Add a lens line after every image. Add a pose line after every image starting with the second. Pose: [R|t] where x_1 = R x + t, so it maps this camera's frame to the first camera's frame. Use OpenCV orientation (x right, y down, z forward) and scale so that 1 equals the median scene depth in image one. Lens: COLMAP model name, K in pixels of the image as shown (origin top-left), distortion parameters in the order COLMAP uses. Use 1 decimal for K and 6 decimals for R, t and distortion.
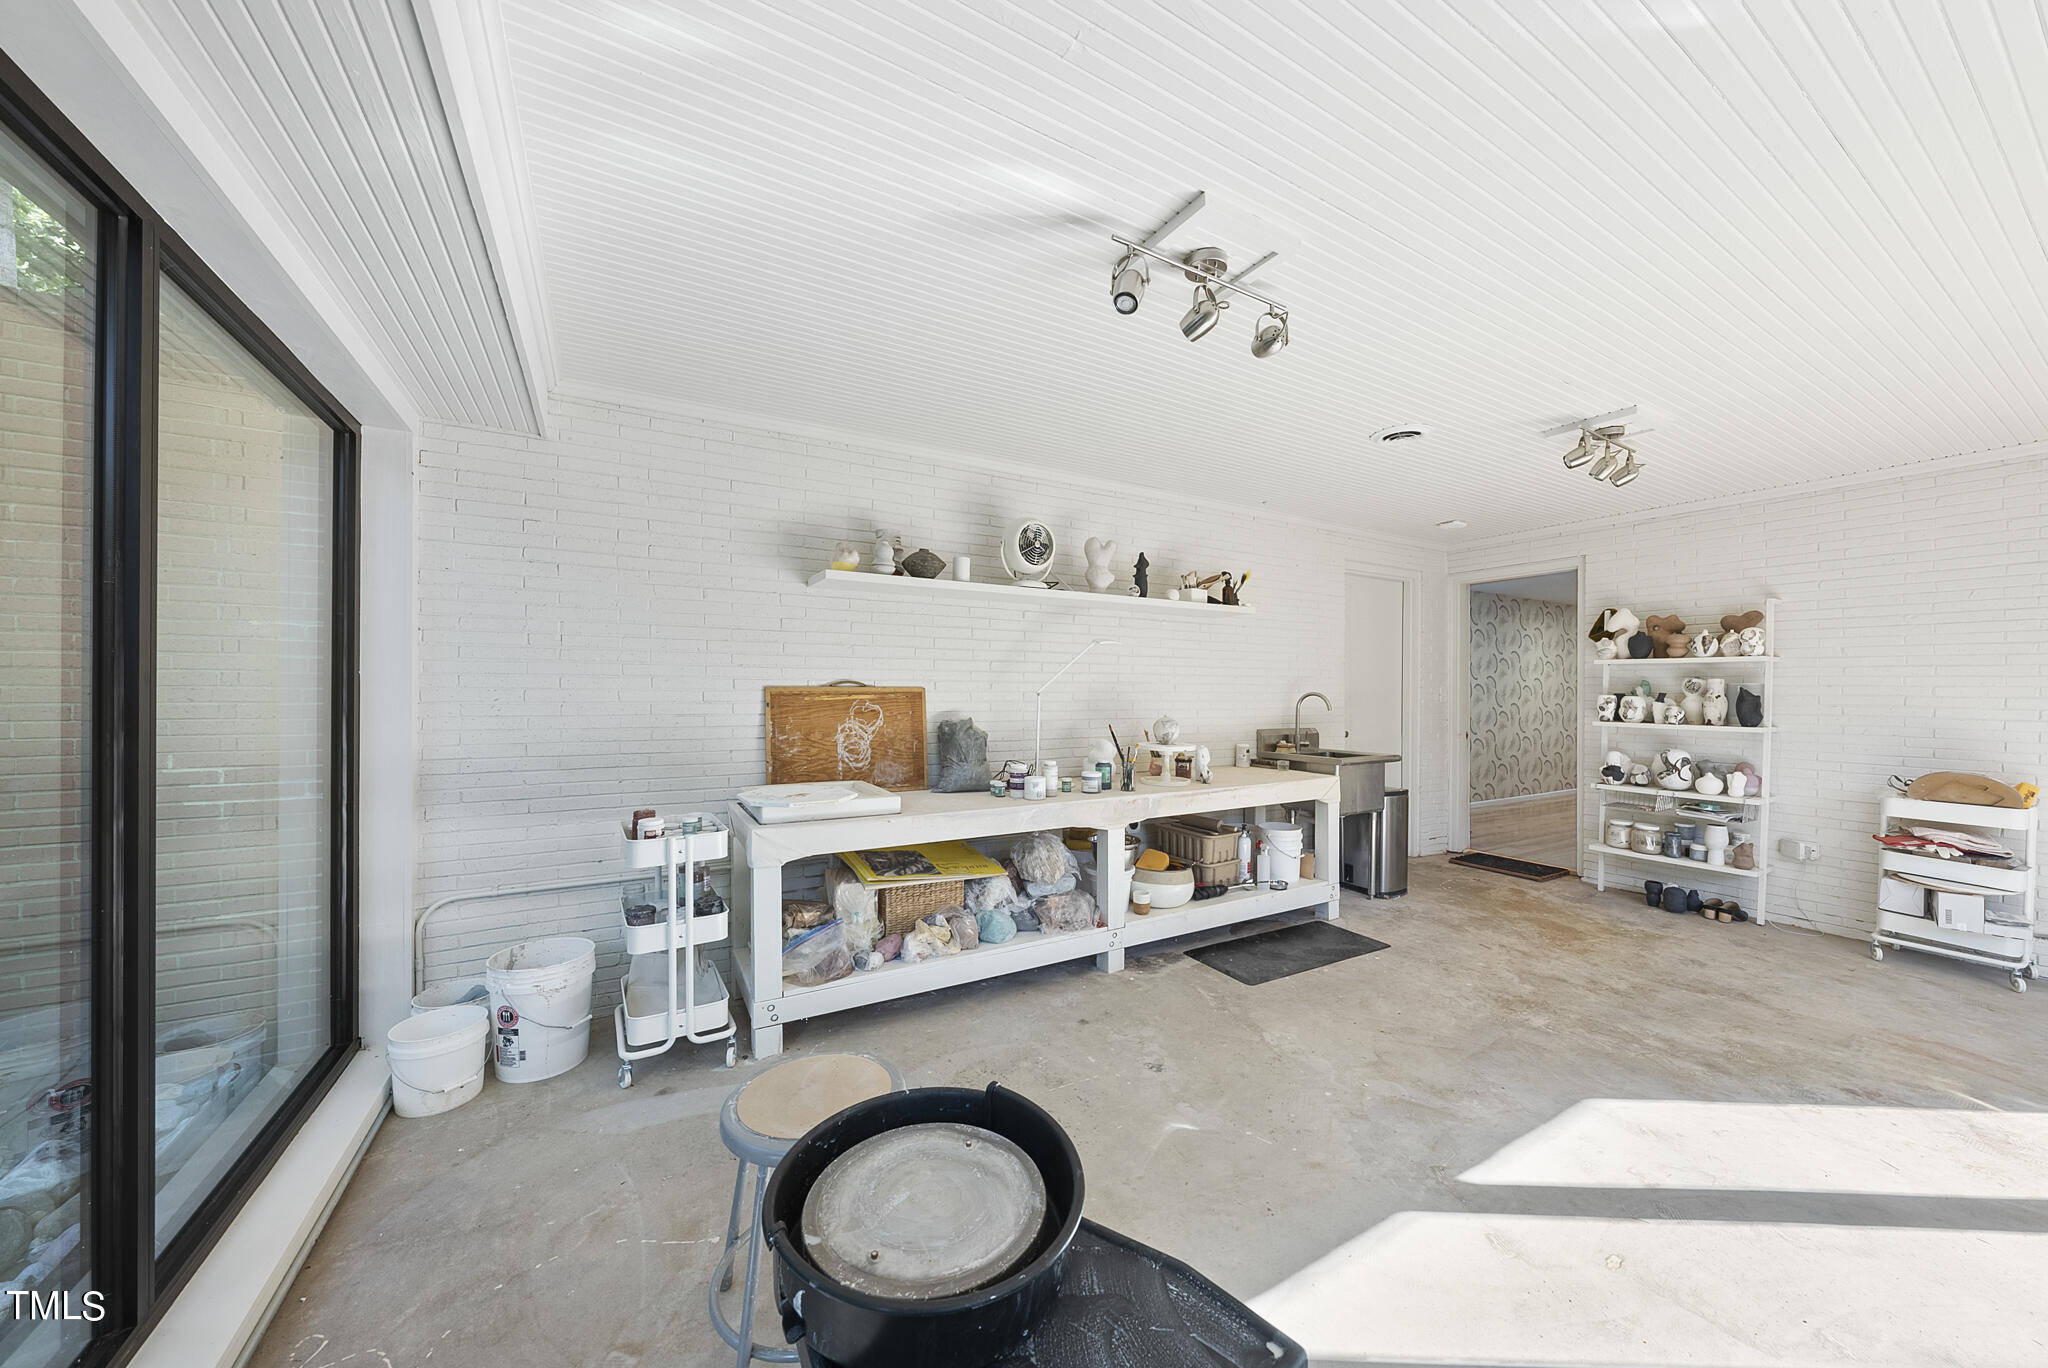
lens RADIAL K [[700.8, 0, 1018.9], [0, 700.8, 693.3], [0, 0, 1]] dist [-0.002498, 0.000322]
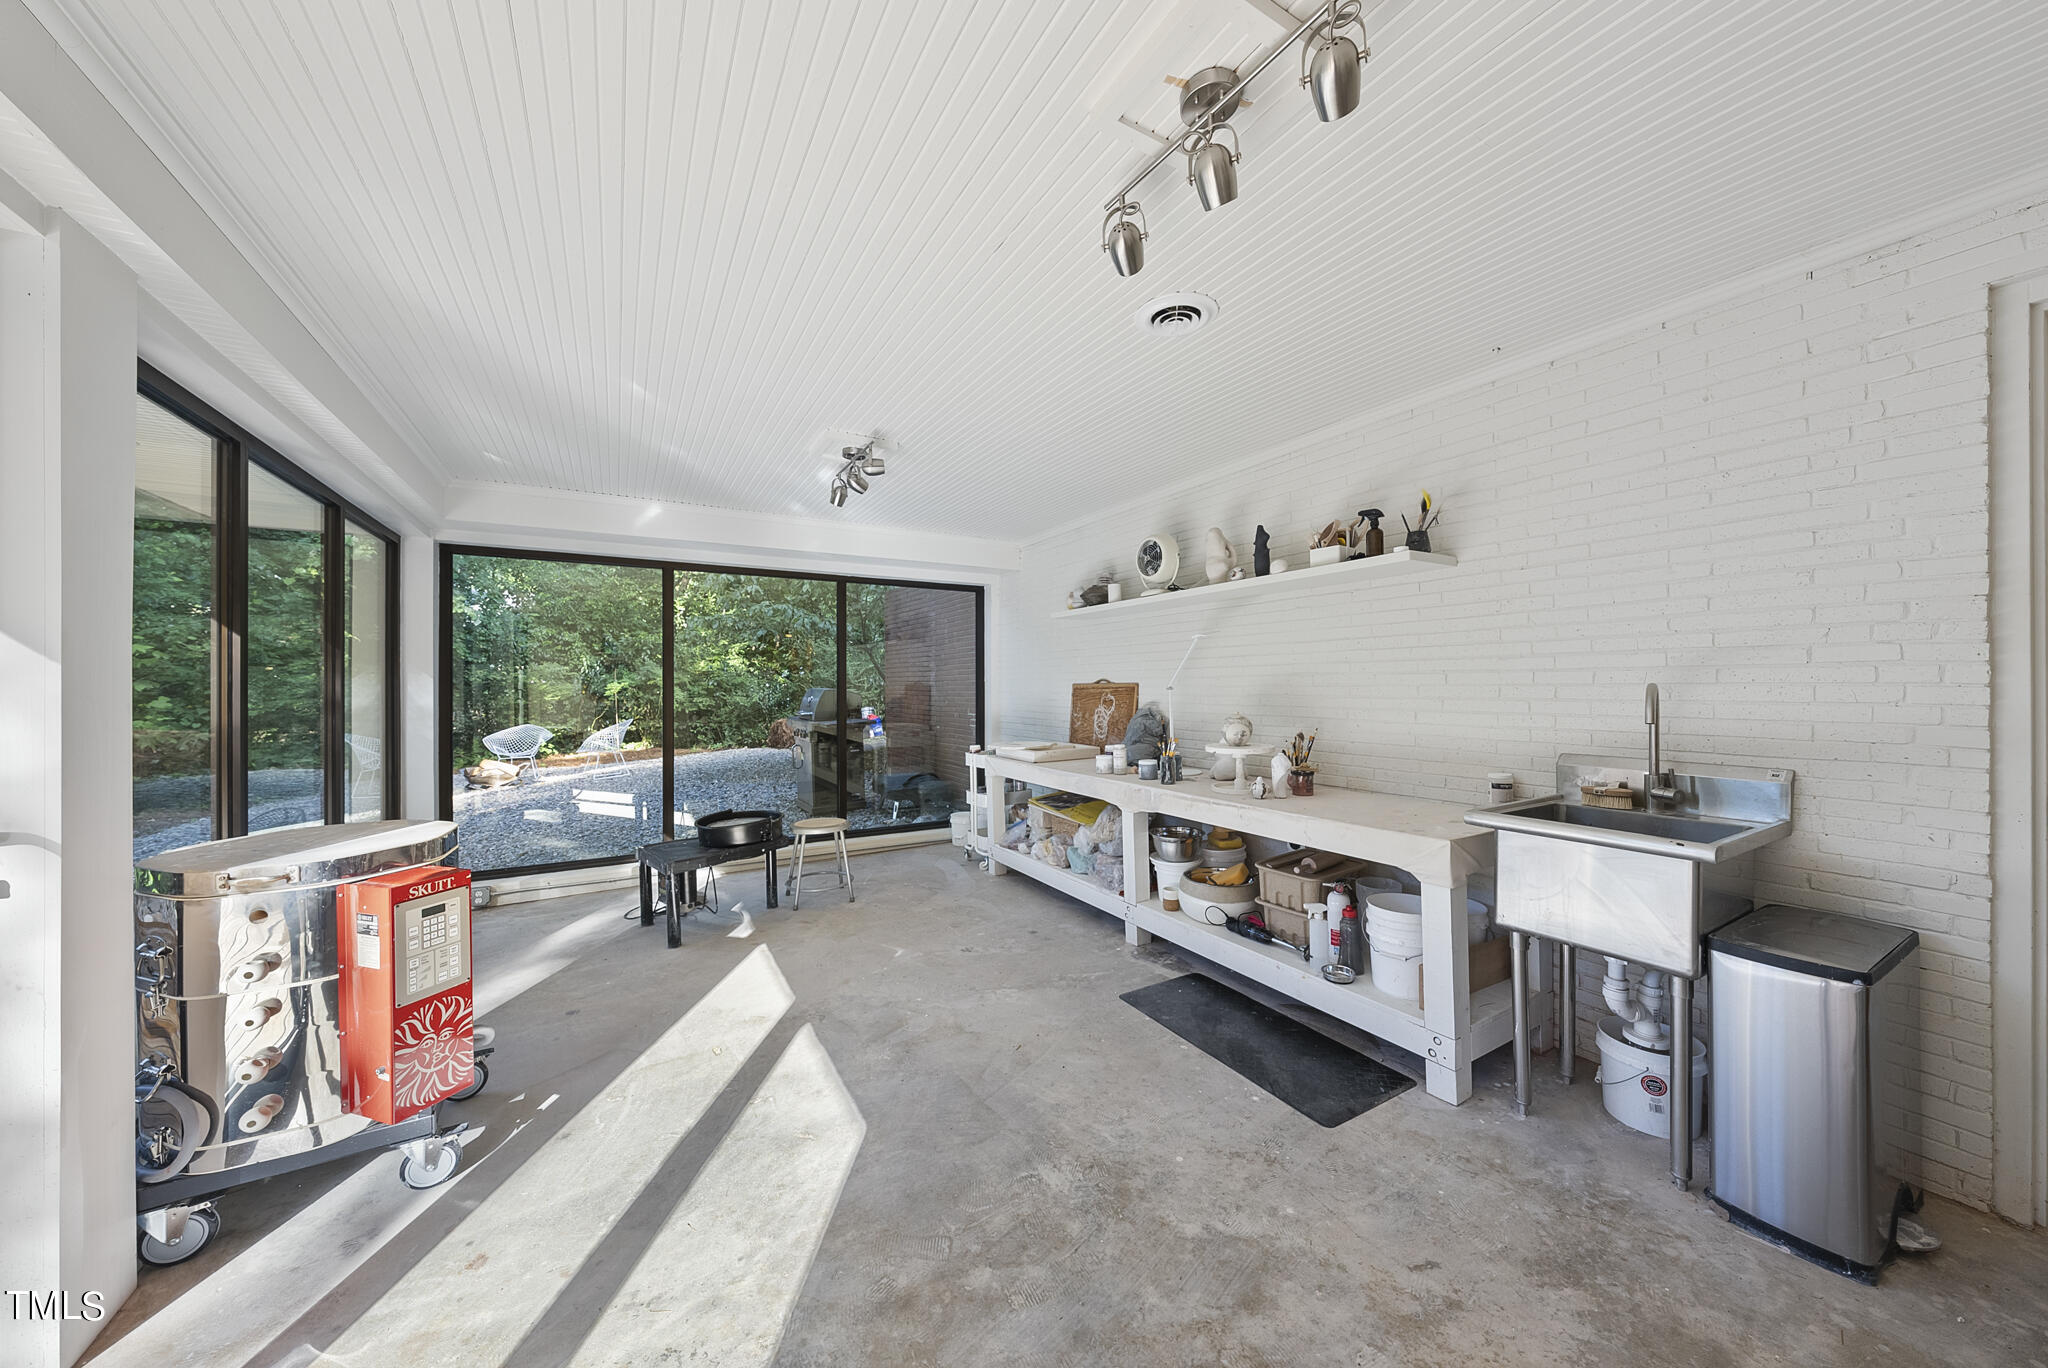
lens RADIAL K [[700.8, 0, 1069.5], [0, 700.8, 686.5], [0, 0, 1]] dist [-0.002498, 0.000322]
pose [[0.052707, -0.002852, -0.998606, 1.214861], [0.002620, 0.999993, -0.002718, 0.000916], [0.998607, -0.002473, 0.052715, 0.843751]]
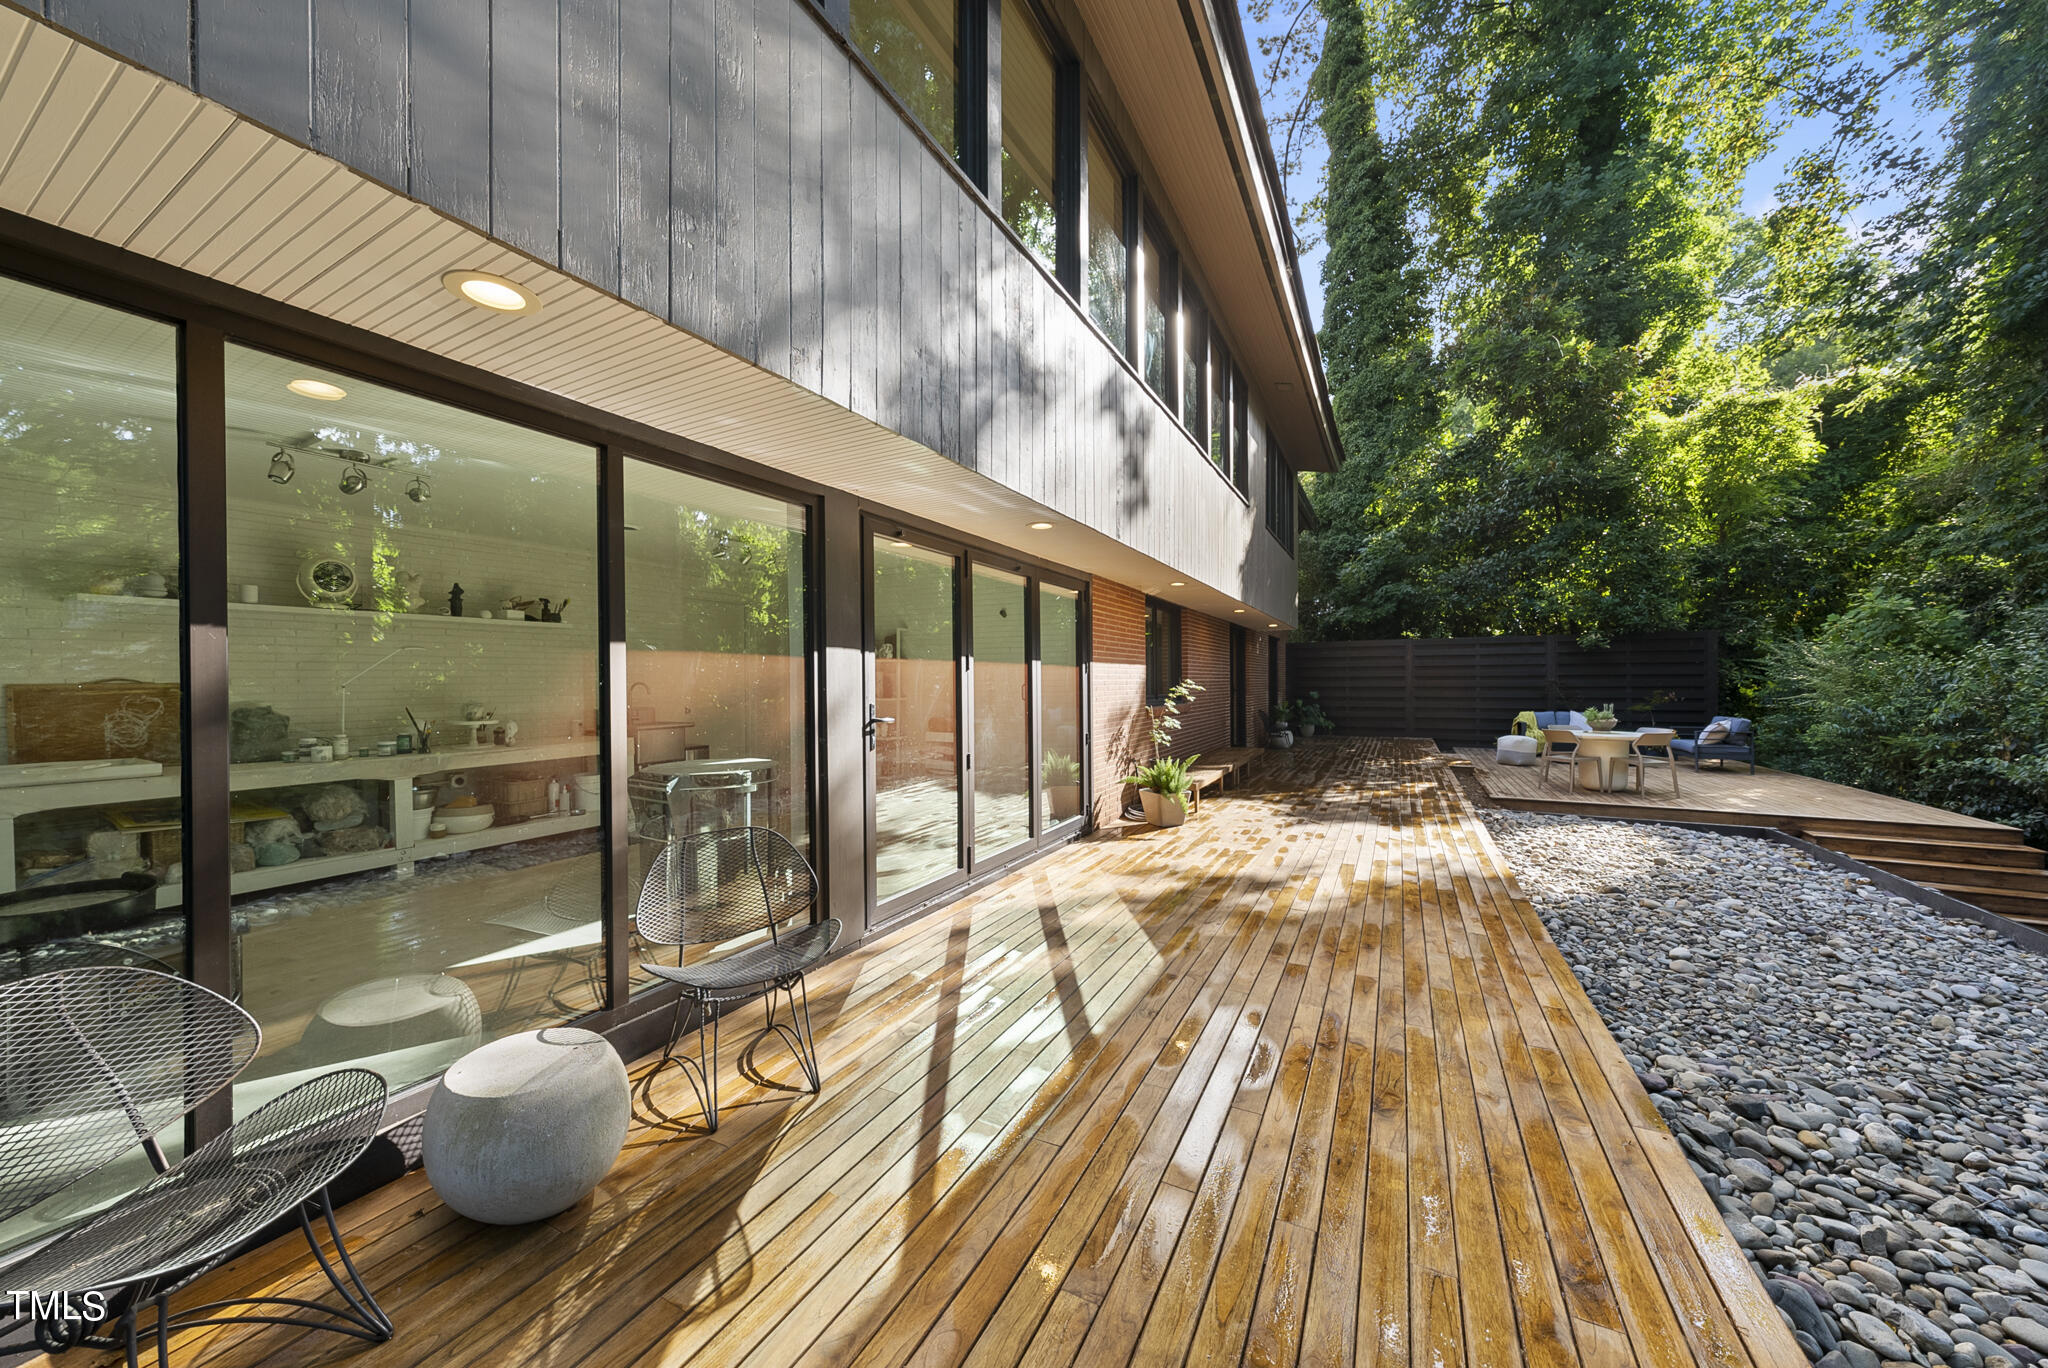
lens RADIAL K [[700.8, 0, 1024.6], [0, 700.8, 681.4], [0, 0, 1]] dist [-0.002498, 0.000322]
pose [[0.847720, -0.013959, 0.530260, 0.461248], [0.014624, 0.999889, 0.002943, 0.005839], [-0.530242, 0.005260, 0.847830, -0.904109]]
